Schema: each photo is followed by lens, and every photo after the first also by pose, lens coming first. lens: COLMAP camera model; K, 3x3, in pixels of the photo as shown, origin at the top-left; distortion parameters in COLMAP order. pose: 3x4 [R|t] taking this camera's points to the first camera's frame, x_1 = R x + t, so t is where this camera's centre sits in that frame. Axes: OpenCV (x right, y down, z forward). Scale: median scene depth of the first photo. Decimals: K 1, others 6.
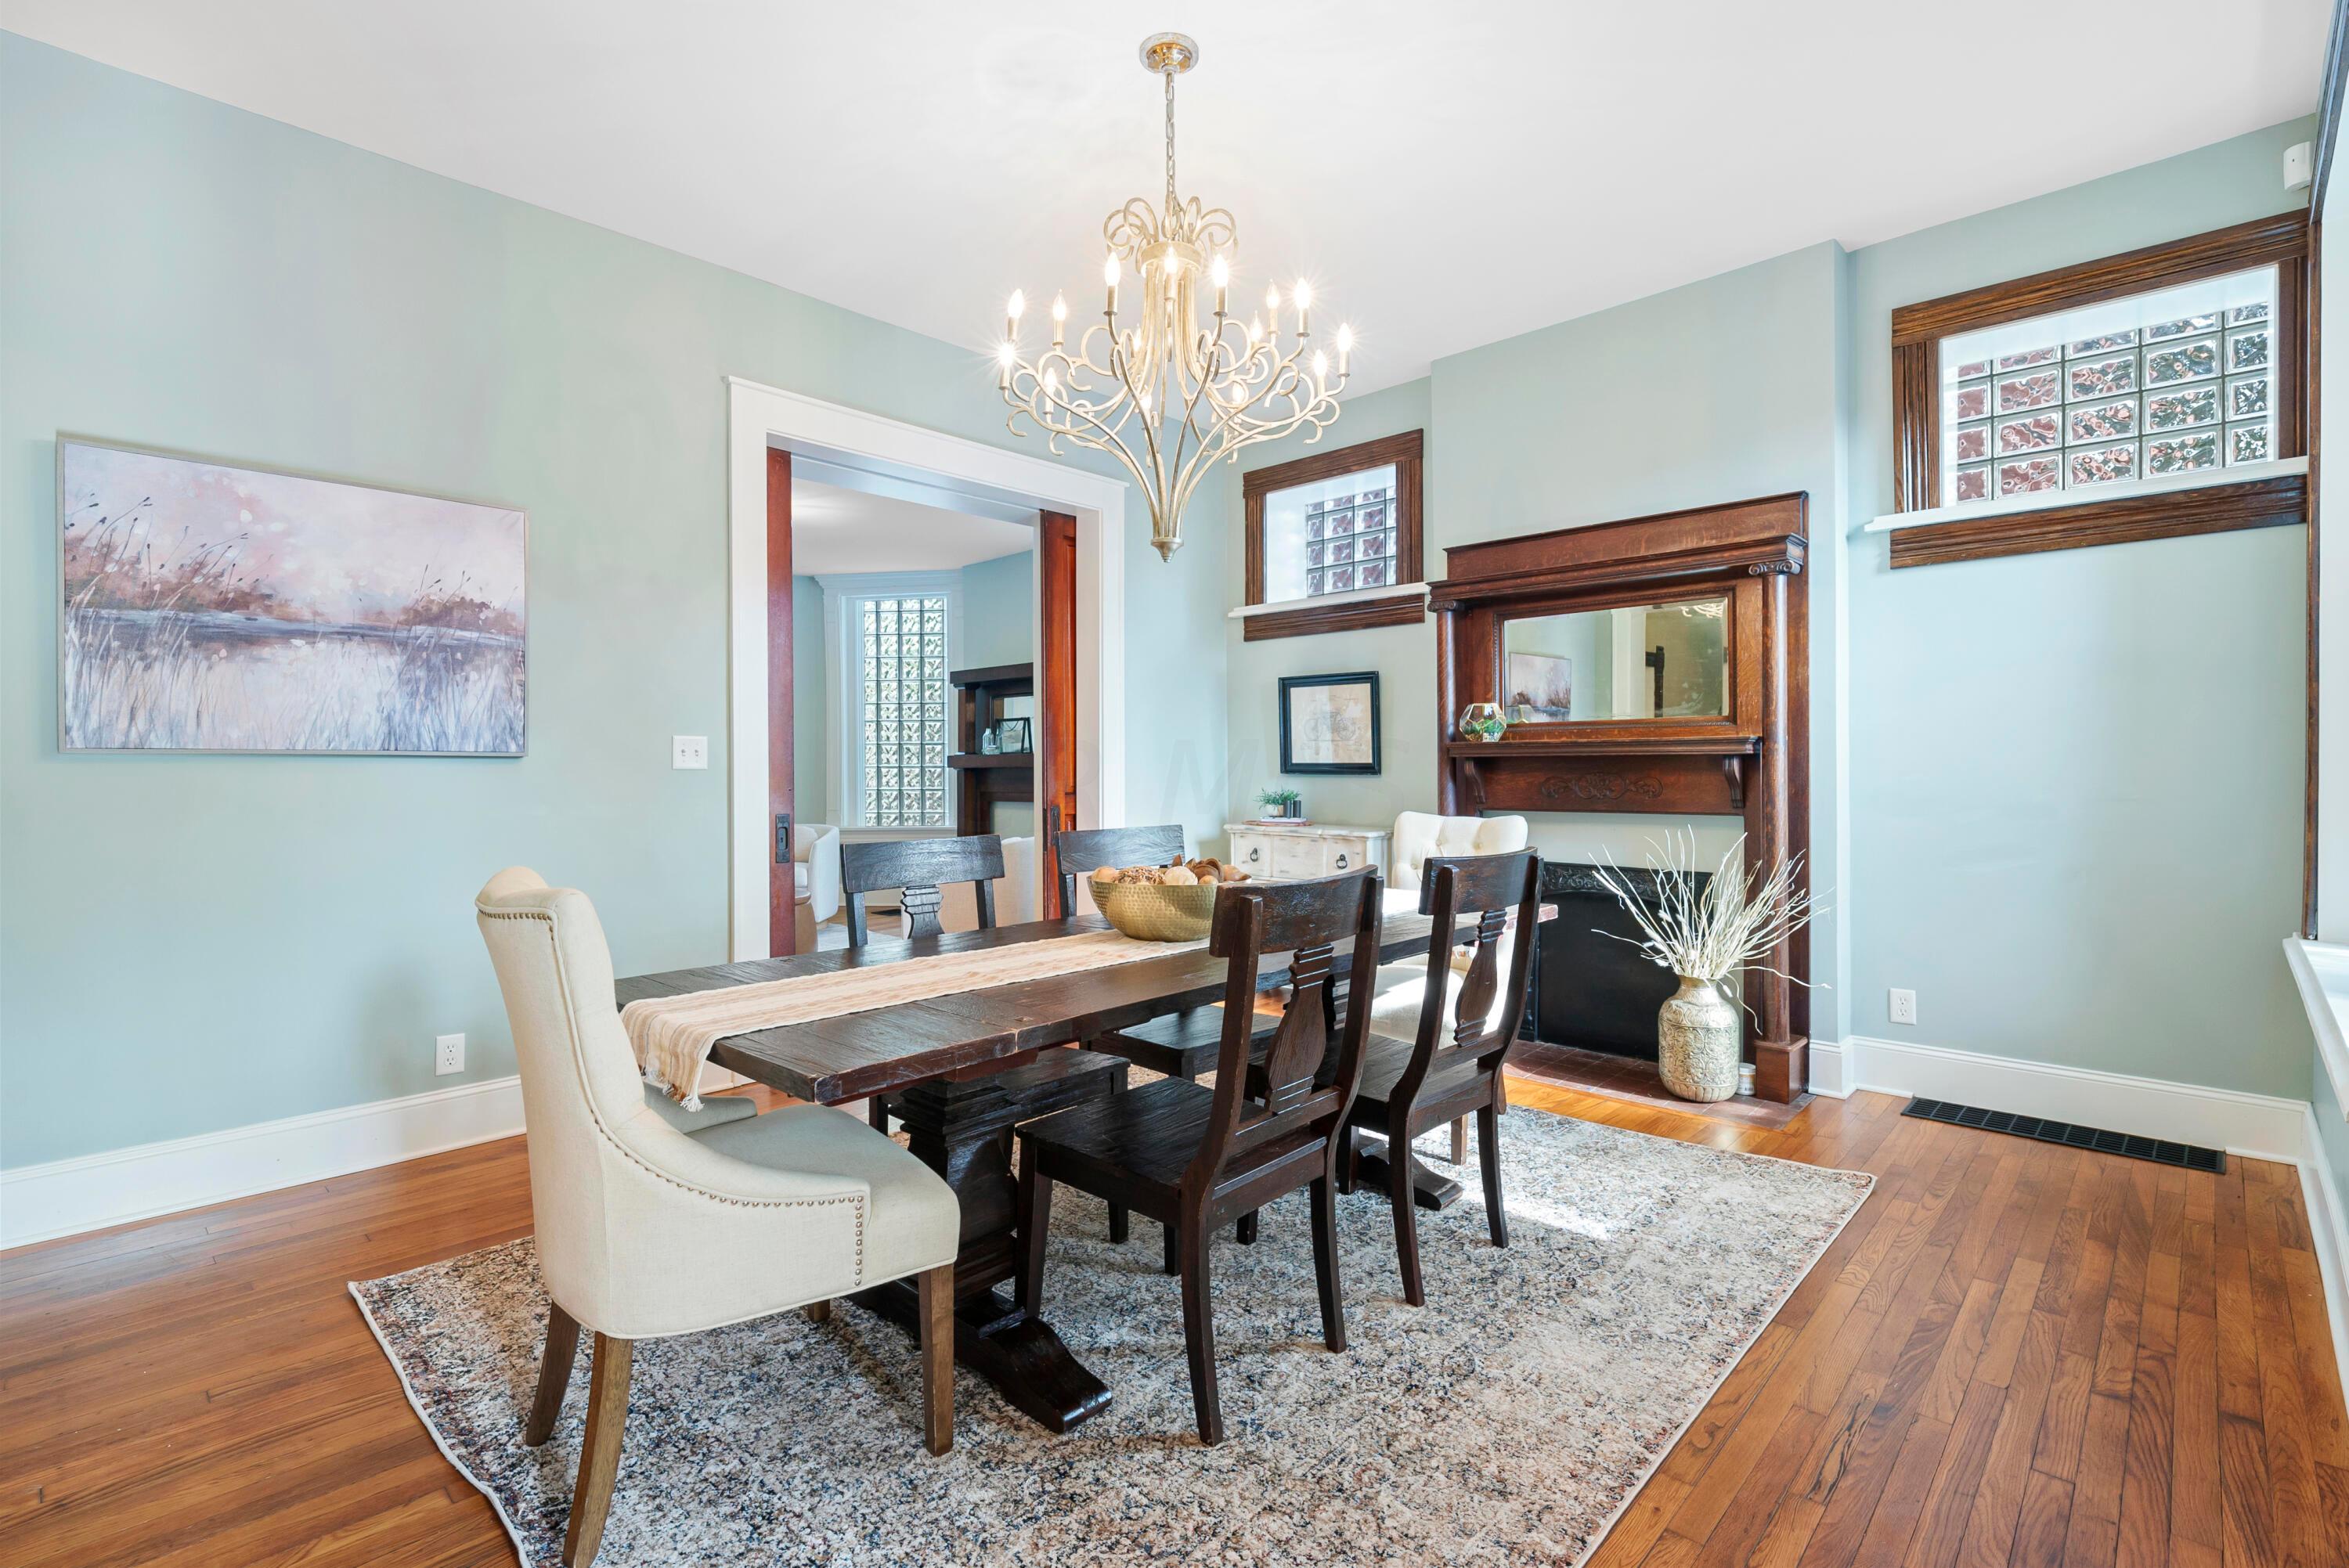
lens RADIAL K [[1130.8, 0, 1134.0], [0, 1130.8, 776.7], [0, 0, 1]] dist [-0.000181, -0.000455]
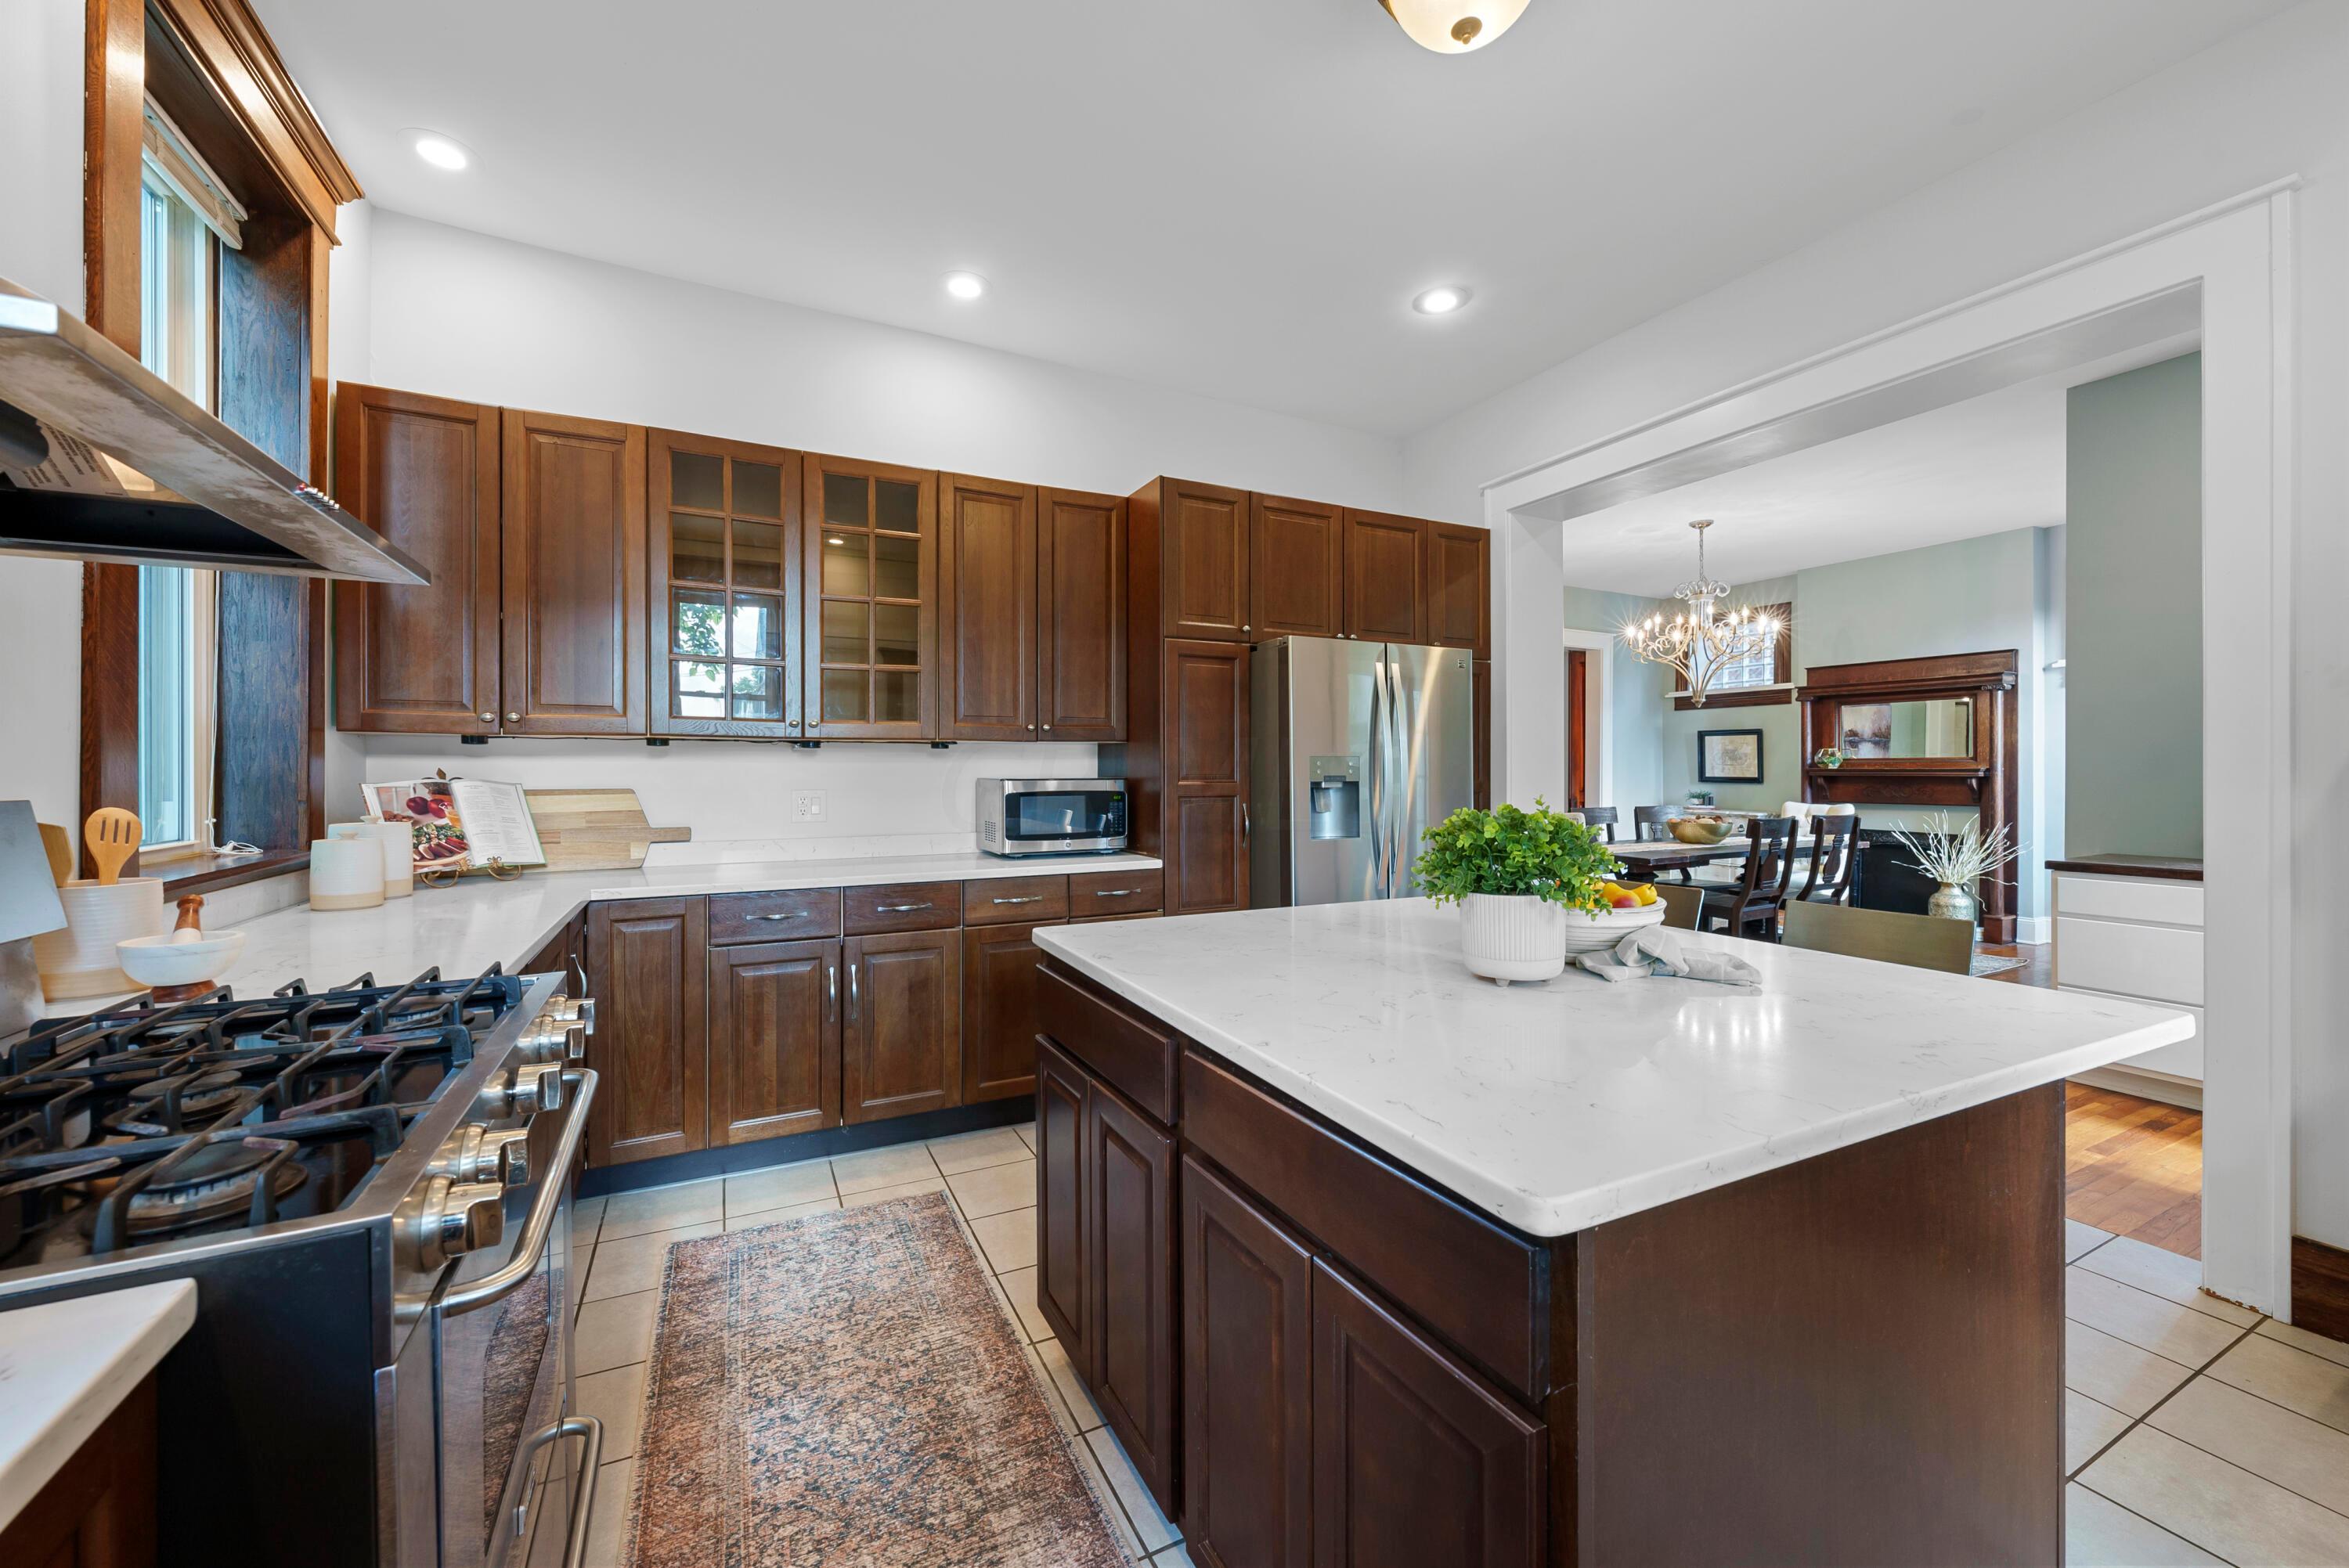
lens RADIAL K [[933.9, 0, 1156.6], [0, 933.9, 769.6], [0, 0, 1]] dist [0.002380, 0.000082]
pose [[0.953605, 0.009733, -0.300902, -0.314171], [-0.012791, 0.999885, -0.008194, 0.000841], [0.300788, 0.011662, 0.953620, -0.897243]]
